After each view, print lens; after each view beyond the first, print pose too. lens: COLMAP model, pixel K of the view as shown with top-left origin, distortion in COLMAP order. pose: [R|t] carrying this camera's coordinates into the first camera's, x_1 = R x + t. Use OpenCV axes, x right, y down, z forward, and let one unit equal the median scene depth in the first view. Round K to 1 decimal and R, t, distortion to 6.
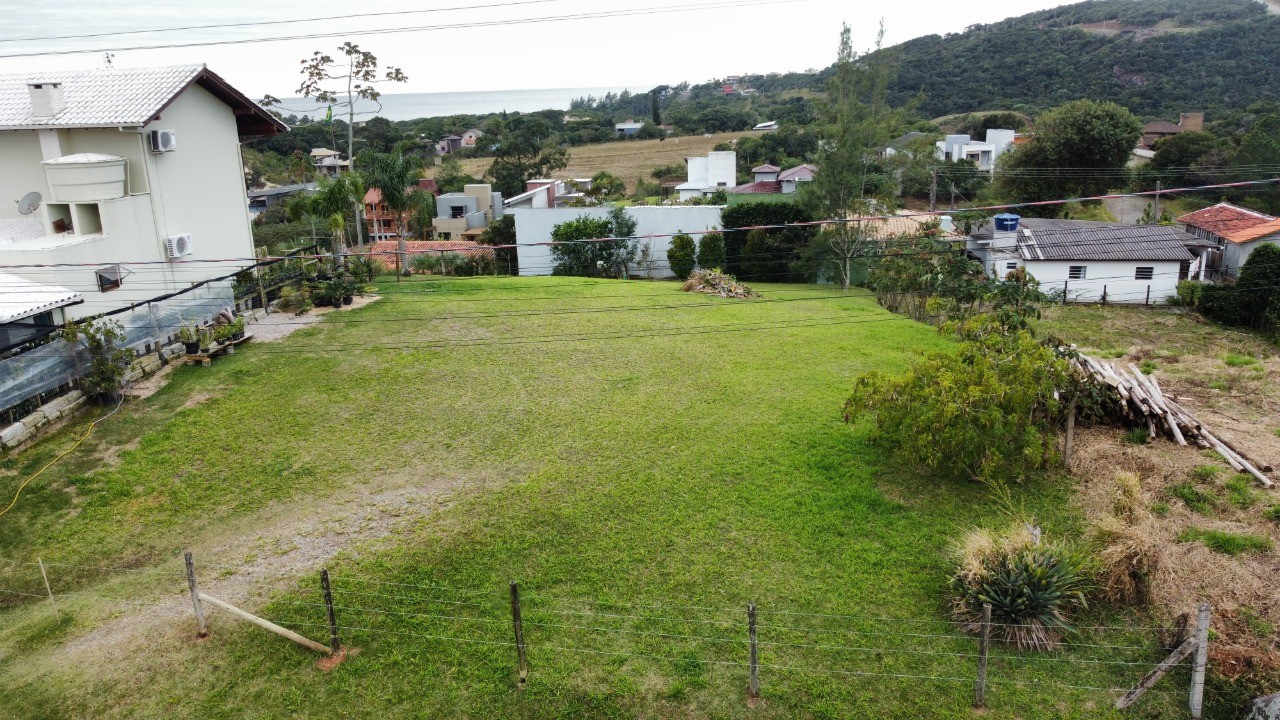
lens RADIAL K [[976.8, 0, 632.5], [0, 976.8, 360.4], [0, 0, 1]] dist [-0.007481, 0.005572]
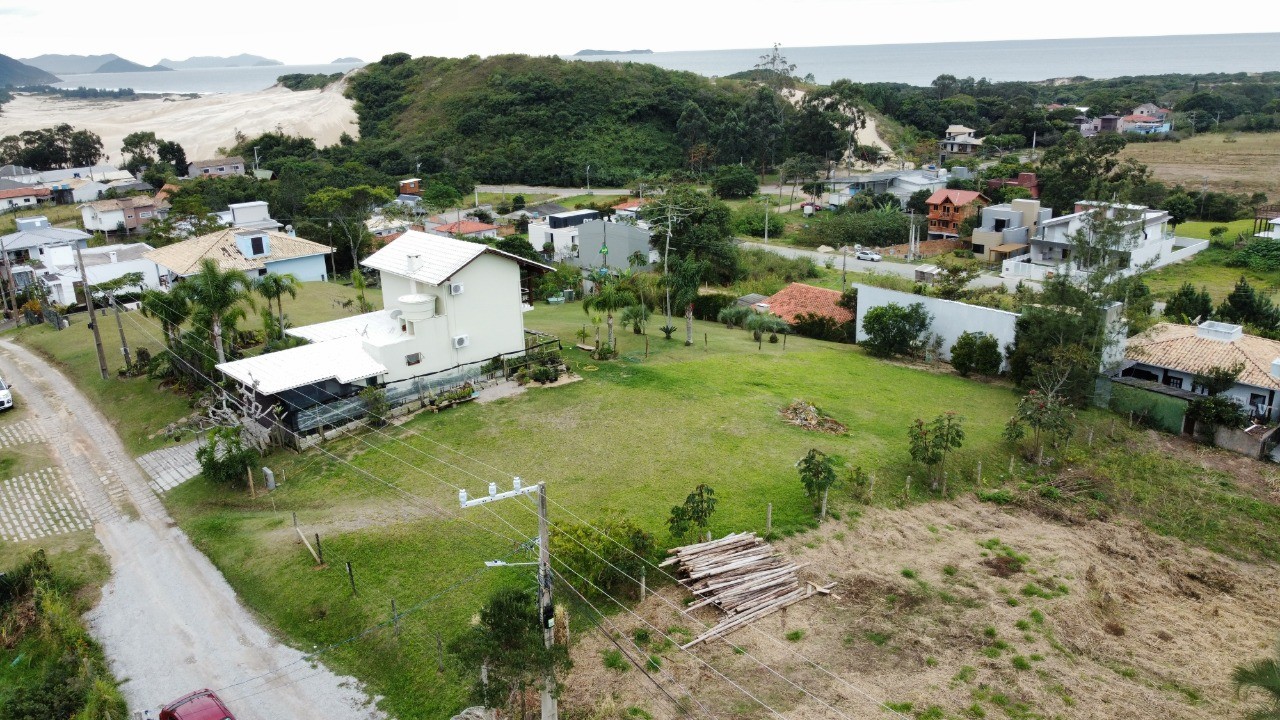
lens RADIAL K [[973.6, 0, 629.0], [0, 973.6, 357.8], [0, 0, 1]] dist [-0.003317, -0.006776]
pose [[0.773351, 0.197266, -0.602507, 0.581573], [-0.165288, 0.980228, 0.108779, -0.215668], [0.612052, 0.015463, 0.790666, -0.182957]]
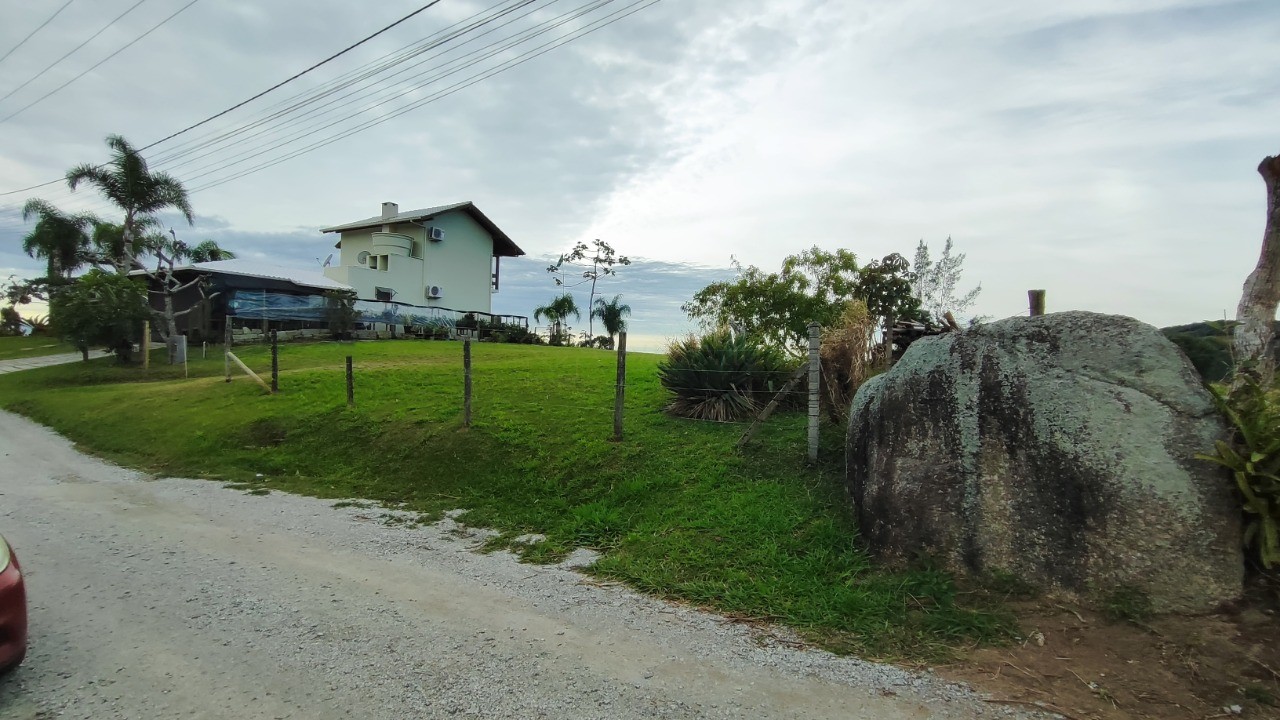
lens RADIAL K [[580.5, 0, 628.9], [0, 580.5, 362.3], [0, 0, 1]] dist [-0.009766, 0.004554]
pose [[0.925050, 0.069566, -0.373420, 0.171172], [-0.163475, 0.960296, -0.226068, 0.119030], [0.342867, 0.270169, 0.899695, 0.122670]]
